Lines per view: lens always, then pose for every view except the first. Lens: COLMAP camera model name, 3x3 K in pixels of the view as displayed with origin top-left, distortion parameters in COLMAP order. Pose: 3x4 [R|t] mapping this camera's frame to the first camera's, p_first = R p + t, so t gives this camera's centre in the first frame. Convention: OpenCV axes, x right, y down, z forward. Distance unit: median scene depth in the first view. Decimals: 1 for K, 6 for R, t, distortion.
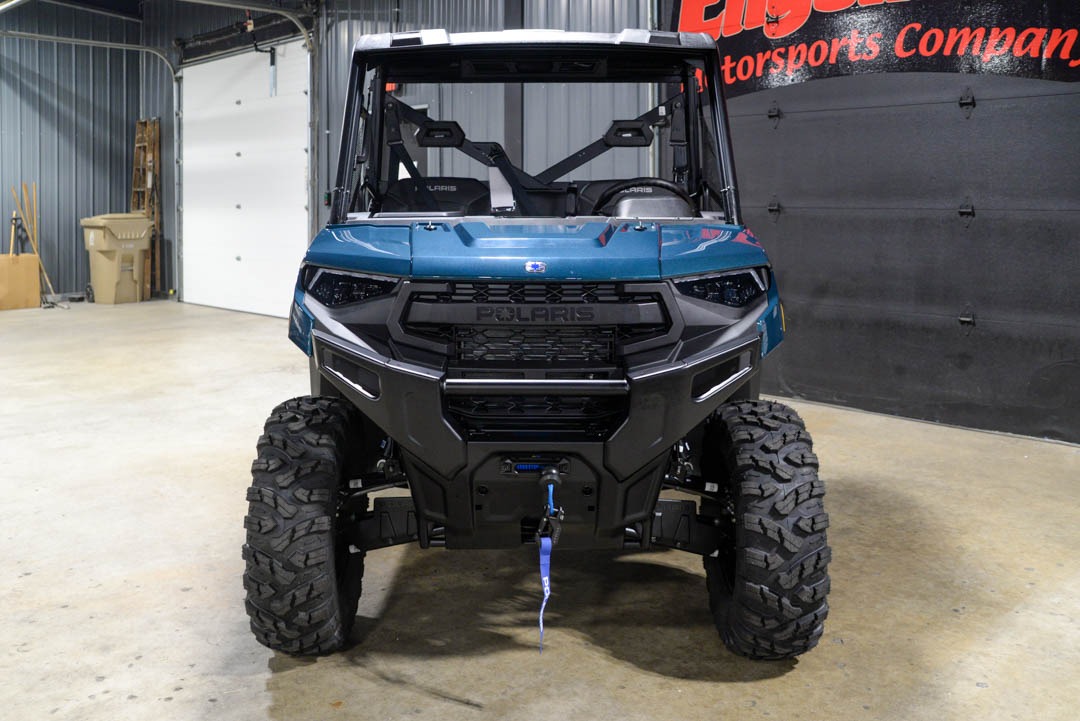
lens RADIAL K [[939.7, 0, 544.5], [0, 939.7, 328.5], [0, 0, 1]] dist [-0.054155, 0.037872]
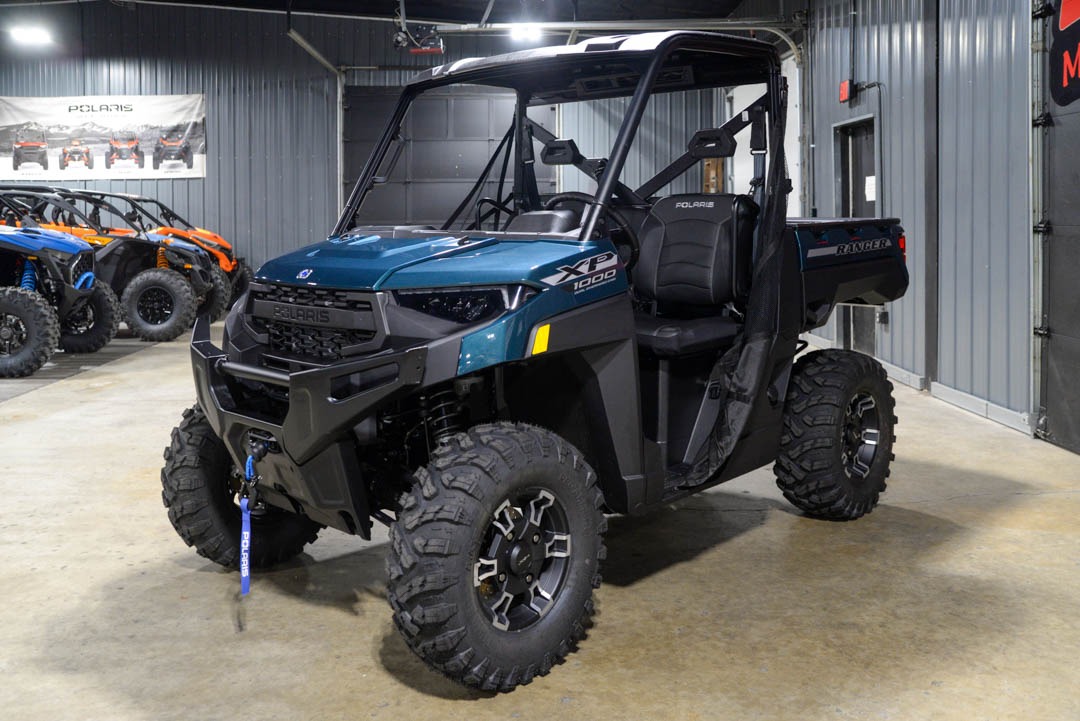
lens RADIAL K [[957.4, 0, 542.4], [0, 957.4, 357.3], [0, 0, 1]] dist [-0.080012, 0.070814]
pose [[0.744071, 0.097775, -0.660907, 0.876992], [-0.089443, 0.994906, 0.046489, -0.038819], [0.662086, 0.024523, 0.749027, 0.279775]]
